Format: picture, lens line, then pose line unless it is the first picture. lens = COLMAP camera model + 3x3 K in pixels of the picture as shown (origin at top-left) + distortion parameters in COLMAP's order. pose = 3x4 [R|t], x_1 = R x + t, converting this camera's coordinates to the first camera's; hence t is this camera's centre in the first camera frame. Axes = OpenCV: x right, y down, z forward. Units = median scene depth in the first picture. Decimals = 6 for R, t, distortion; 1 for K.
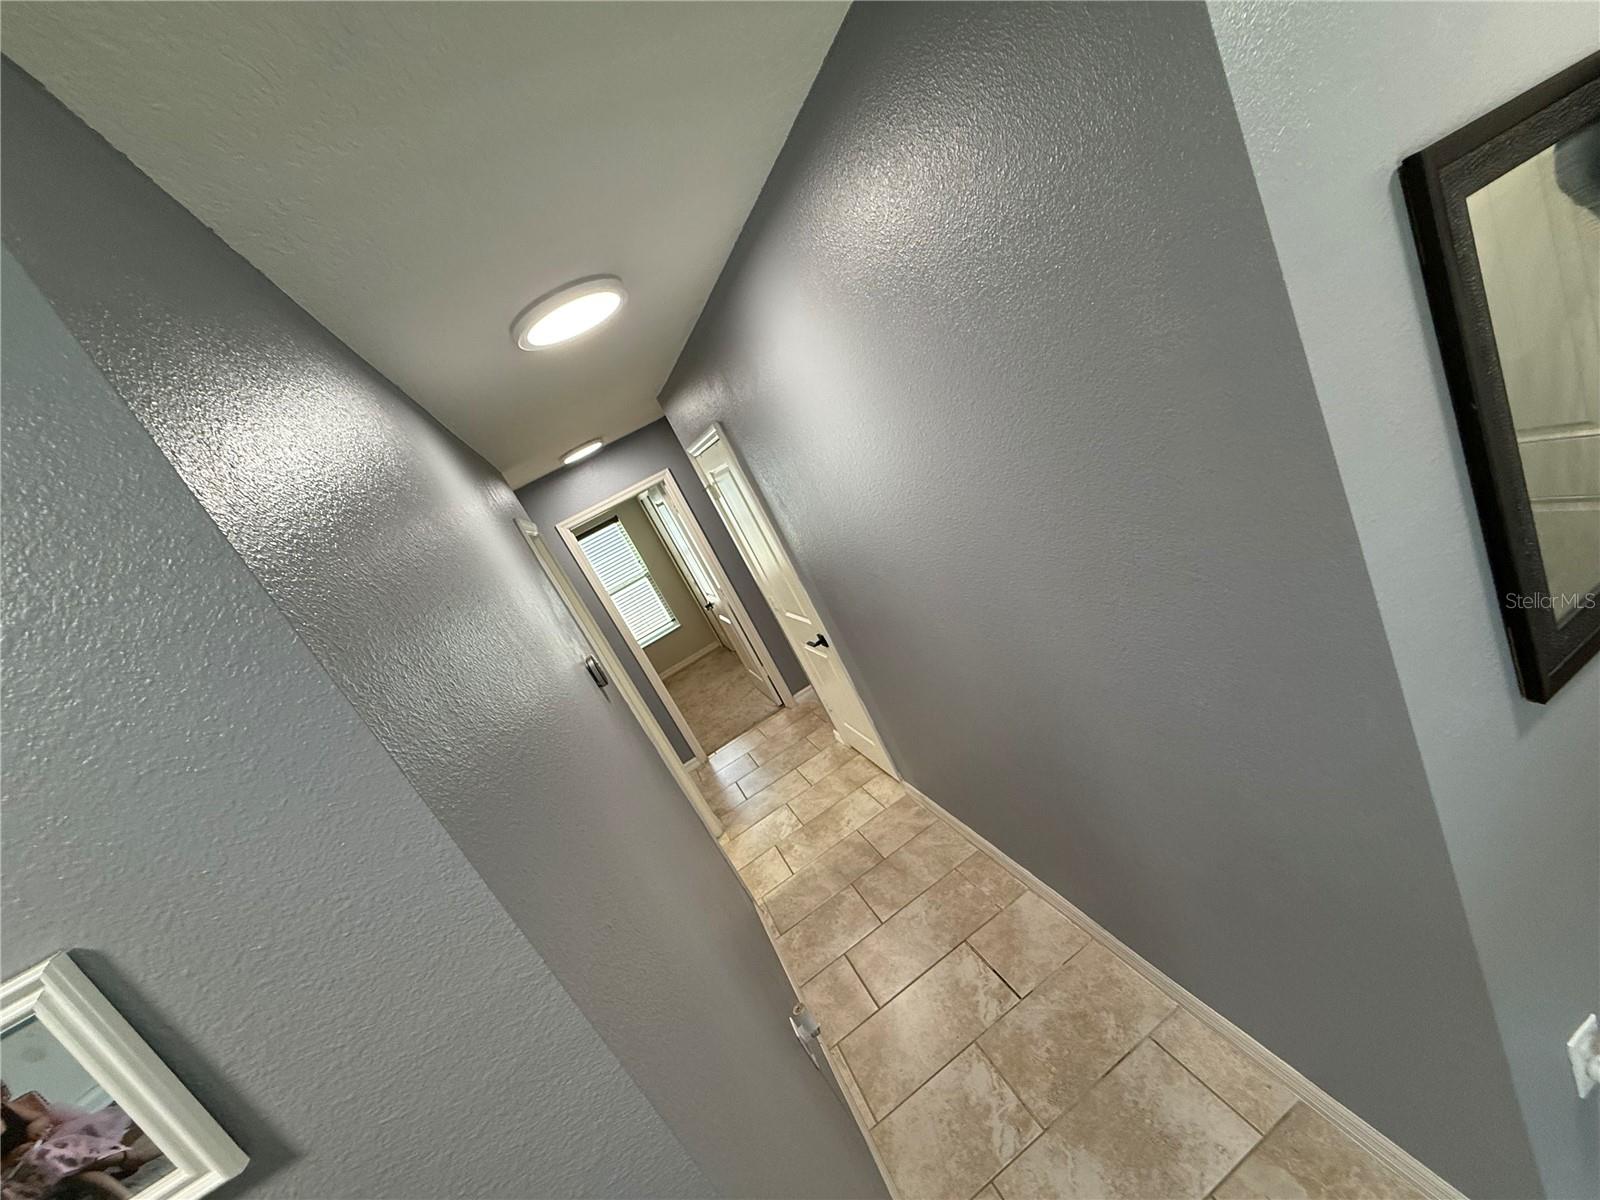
lens RADIAL K [[641.9, 0, 801.7], [0, 641.9, 599.2], [0, 0, 1]] dist [-0.001680, -0.000486]
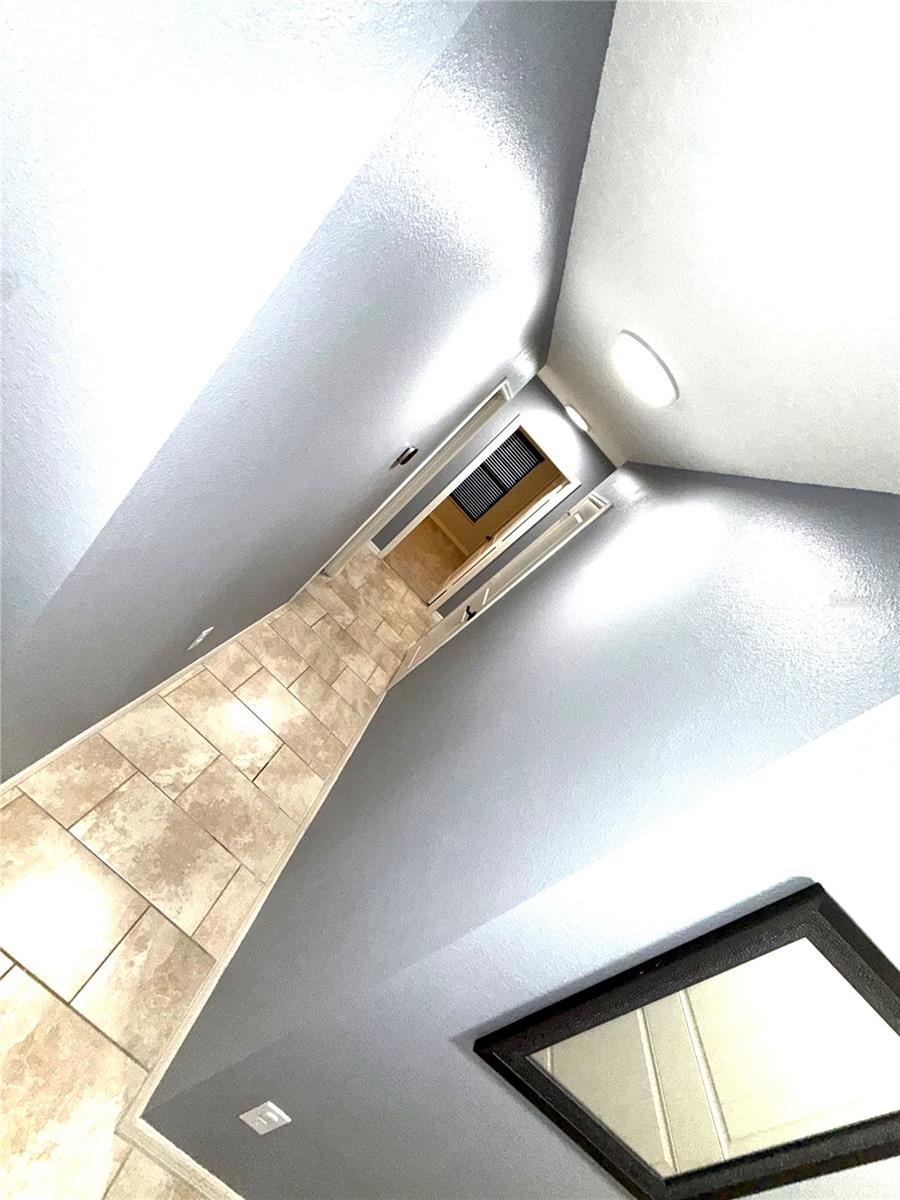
lens RADIAL K [[481.4, 0, 448.5], [0, 481.4, 599.1], [0, 0, 1]] dist [-0.001680, -0.000486]
pose [[0.196897, 0.978392, -0.063094, 0.092185], [-0.969181, 0.203953, 0.138173, -0.064093], [0.148055, 0.033944, 0.988396, -0.057769]]
